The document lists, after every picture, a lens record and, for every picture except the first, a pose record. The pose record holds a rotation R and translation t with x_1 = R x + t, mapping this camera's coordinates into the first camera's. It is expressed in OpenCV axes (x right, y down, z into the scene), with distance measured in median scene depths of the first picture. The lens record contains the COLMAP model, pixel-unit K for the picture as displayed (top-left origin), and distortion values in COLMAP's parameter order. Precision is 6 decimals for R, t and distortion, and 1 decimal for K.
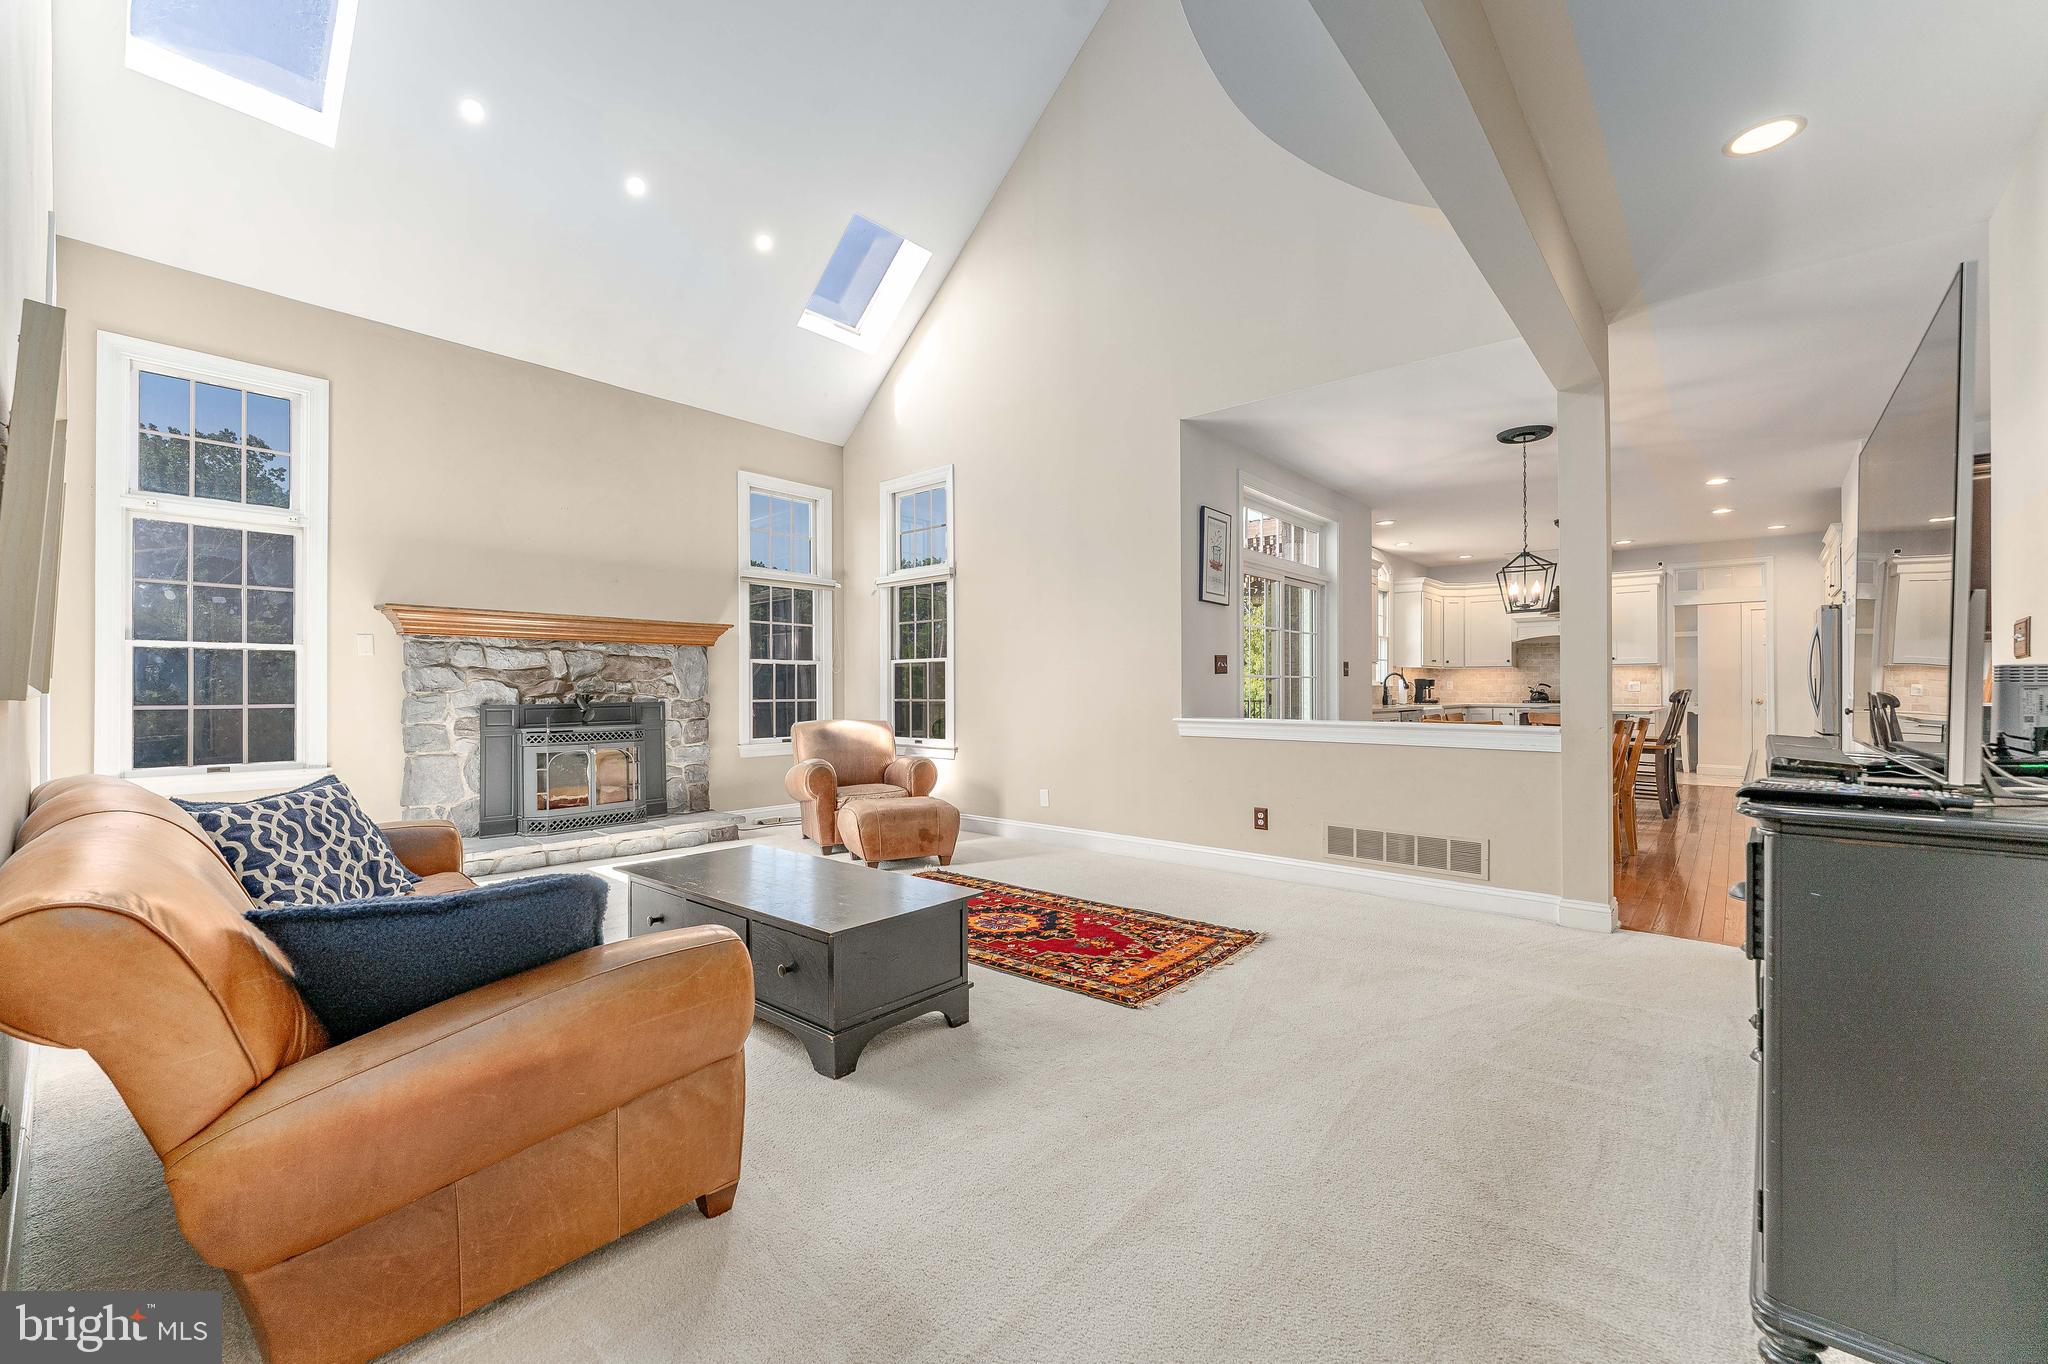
lens RADIAL K [[831.9, 0, 1011.1], [0, 831.9, 683.0], [0, 0, 1]] dist [-0.004080, 0.000731]
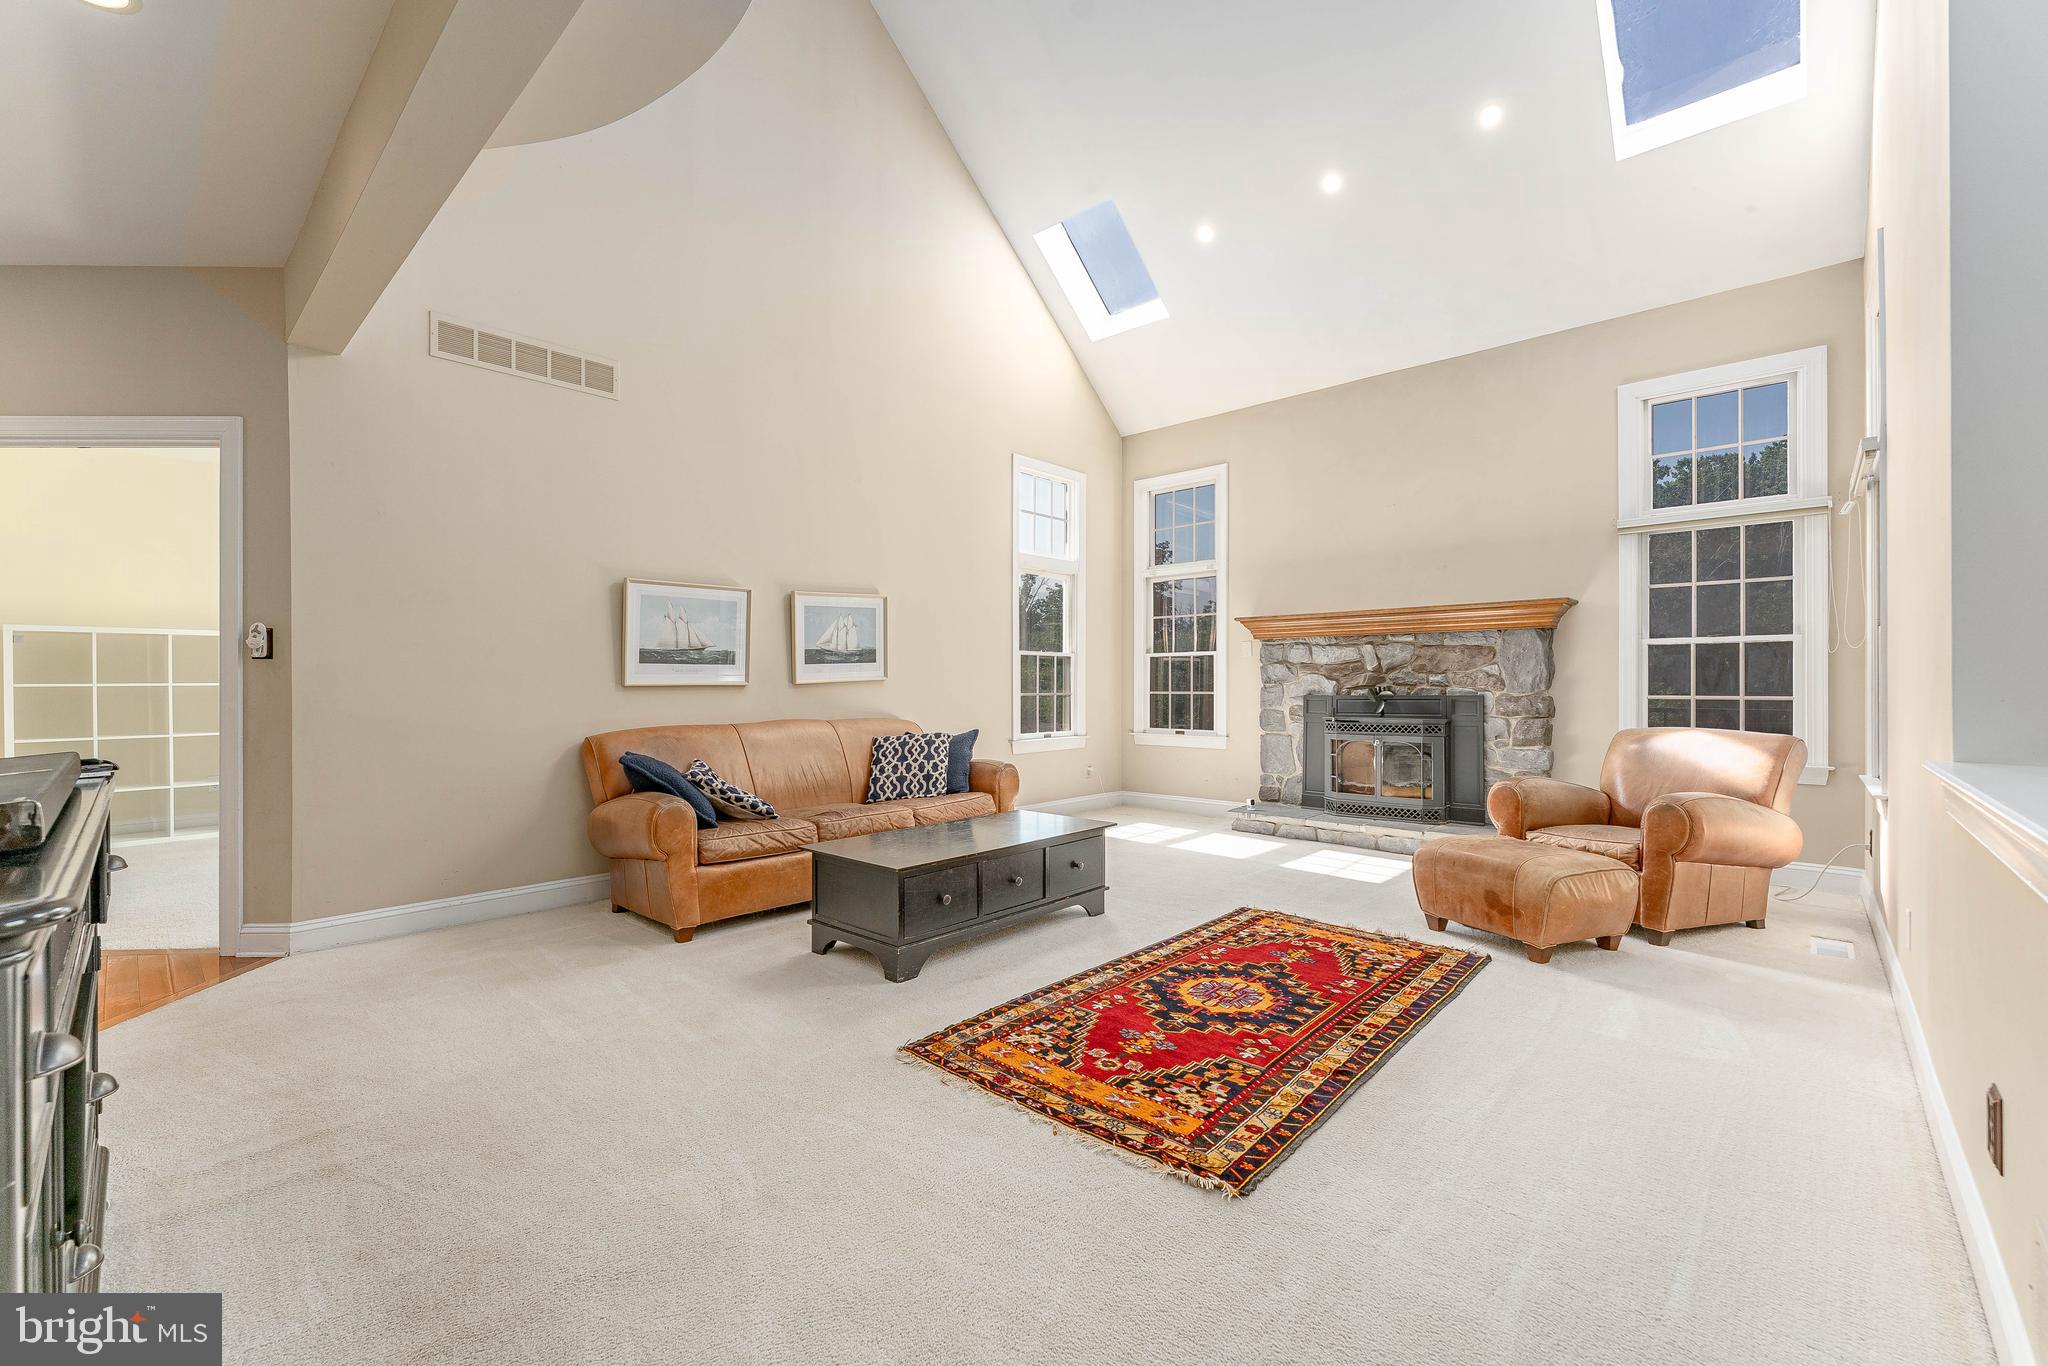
lens RADIAL K [[831.9, 0, 1022.7], [0, 831.9, 680.8], [0, 0, 1]] dist [-0.004080, 0.000731]
pose [[-0.026016, -0.004019, -0.999653, 0.508388], [0.011792, 0.999921, -0.004327, 0.006124], [0.999592, -0.011901, -0.025967, 0.579858]]
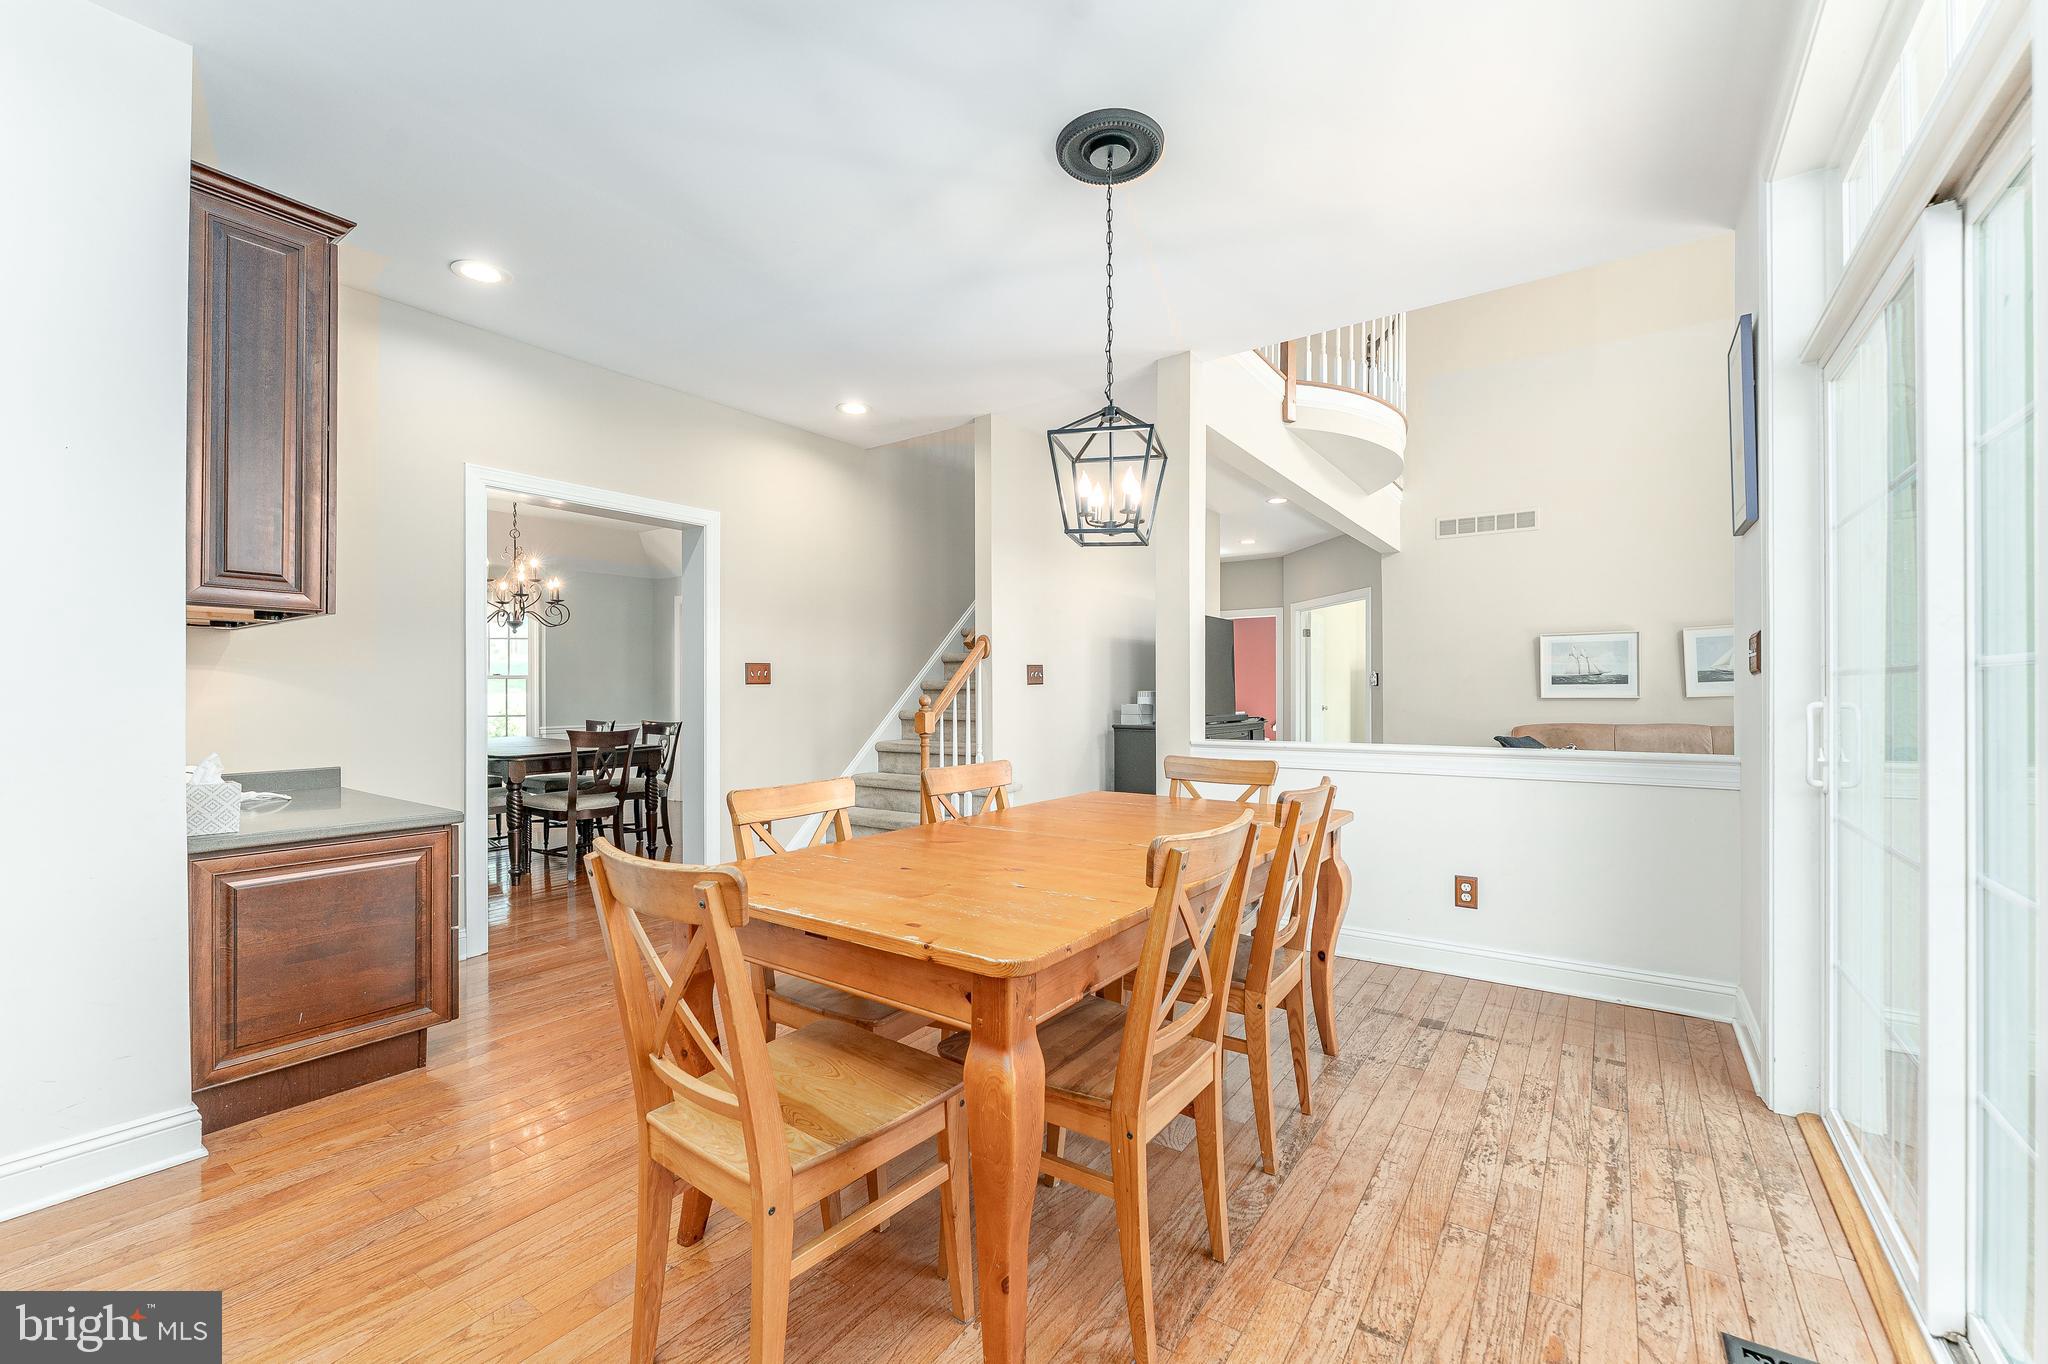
lens RADIAL K [[831.9, 0, 1024.4], [0, 831.9, 688.4], [0, 0, 1]] dist [-0.004080, 0.000731]
pose [[-0.994498, 0.001914, -0.104741, 0.687939], [0.003029, 0.999940, -0.010486, -0.000691], [0.104715, -0.010746, -0.994444, 1.391770]]
